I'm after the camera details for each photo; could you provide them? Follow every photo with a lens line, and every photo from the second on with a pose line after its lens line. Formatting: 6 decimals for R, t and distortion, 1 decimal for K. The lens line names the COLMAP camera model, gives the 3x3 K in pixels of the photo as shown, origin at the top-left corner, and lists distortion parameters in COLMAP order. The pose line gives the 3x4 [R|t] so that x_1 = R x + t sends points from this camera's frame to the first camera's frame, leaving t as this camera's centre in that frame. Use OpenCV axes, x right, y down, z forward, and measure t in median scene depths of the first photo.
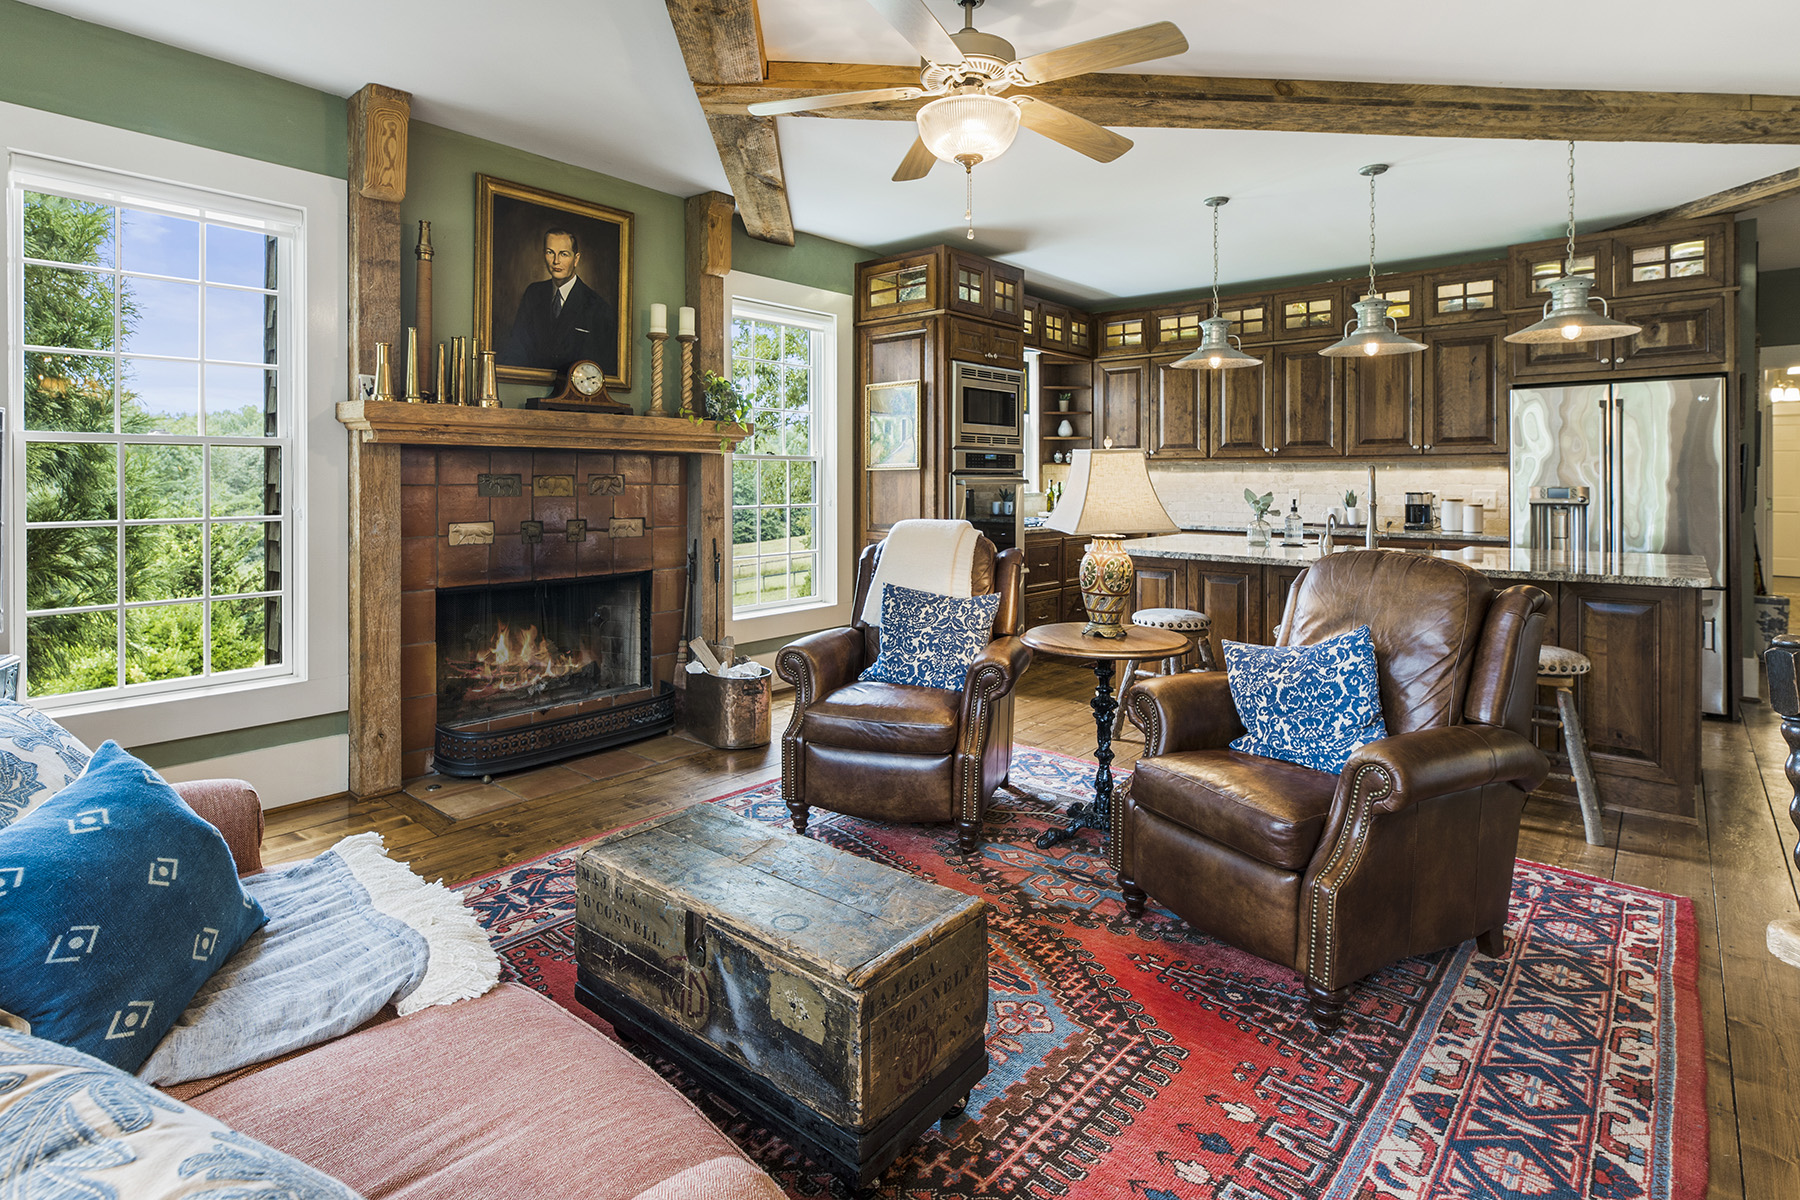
lens RADIAL K [[913.1, 0, 876.2], [0, 913.1, 480.2], [0, 0, 1]] dist [0.003531, 0.001072]
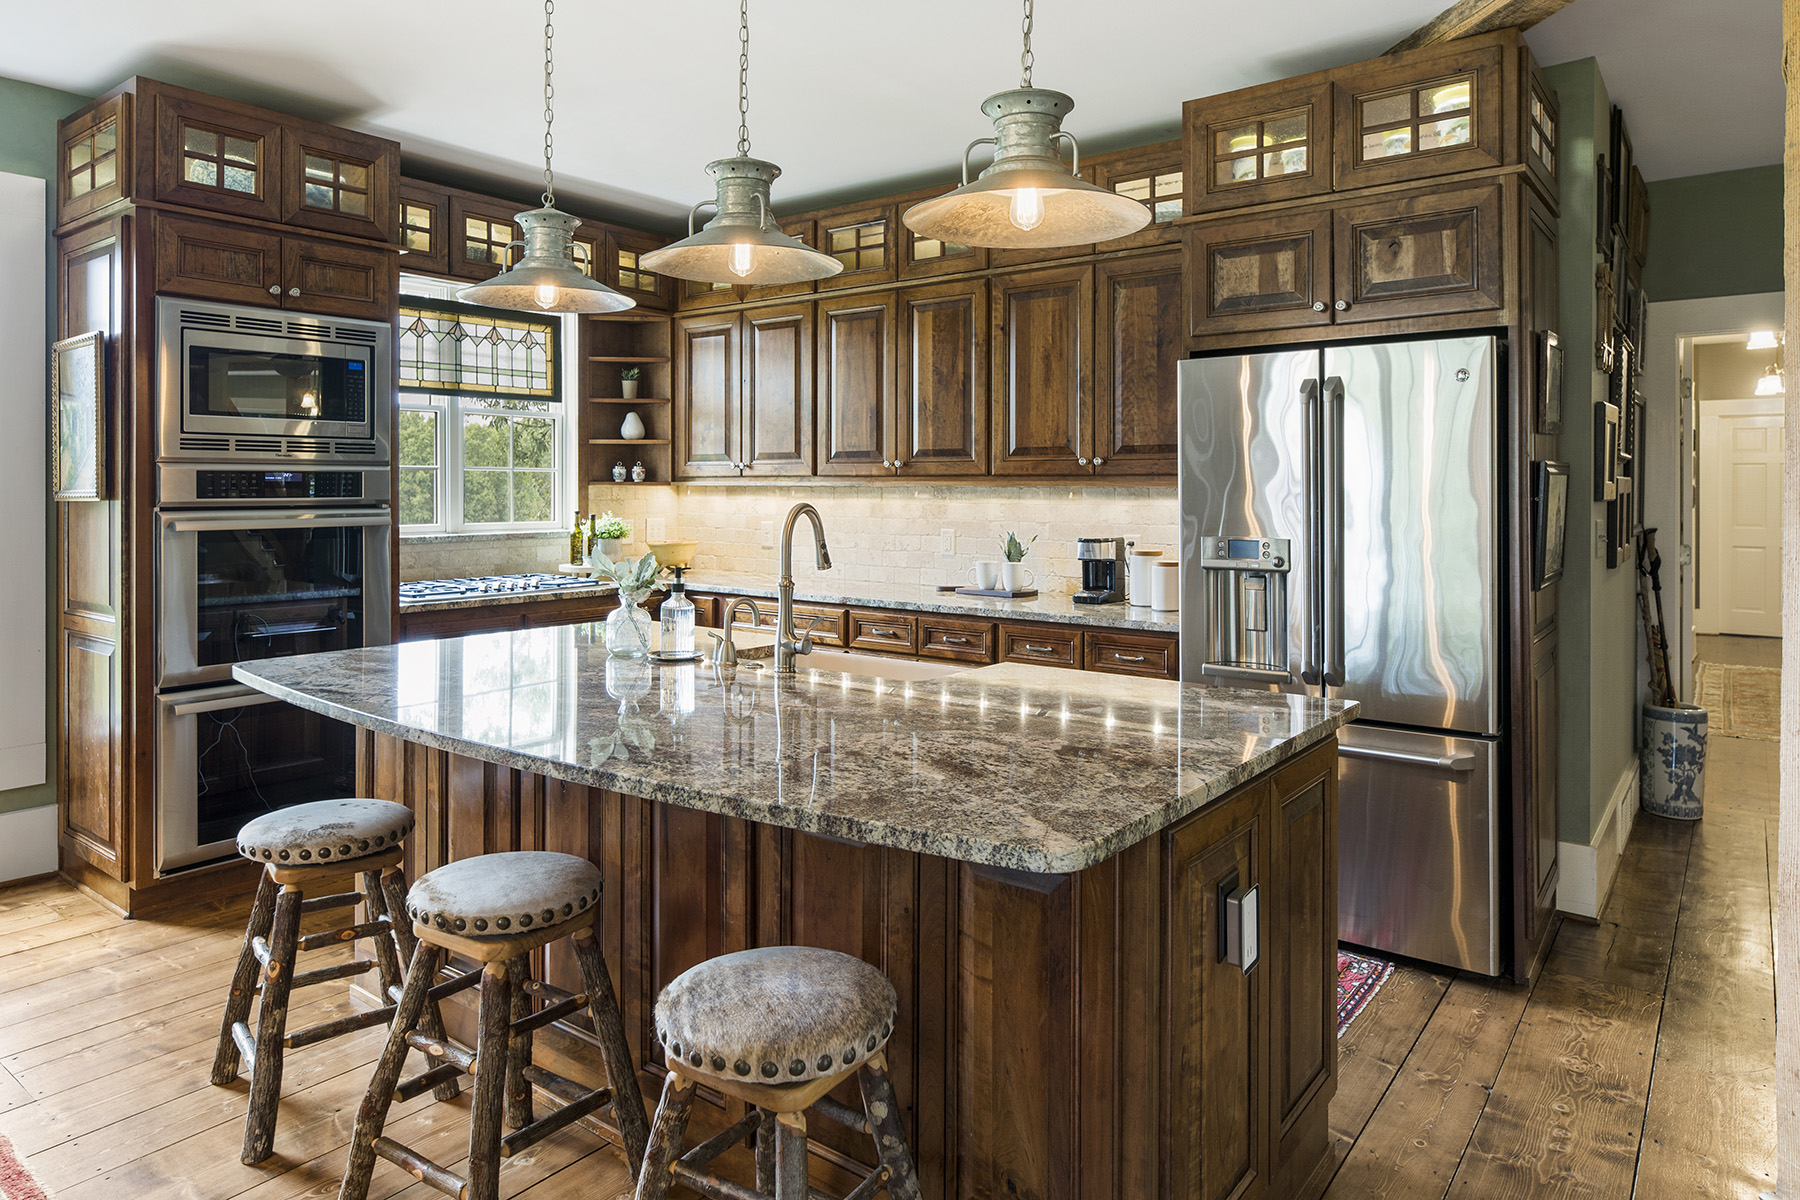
lens RADIAL K [[1131.9, 0, 886.4], [0, 1131.9, 488.5], [0, 0, 1]] dist [-0.000850, 0.001703]
pose [[0.998398, 0.002967, 0.056510, 0.532648], [-0.002924, 0.999995, -0.000837, -0.022714], [-0.056512, 0.000671, 0.998402, 0.365976]]
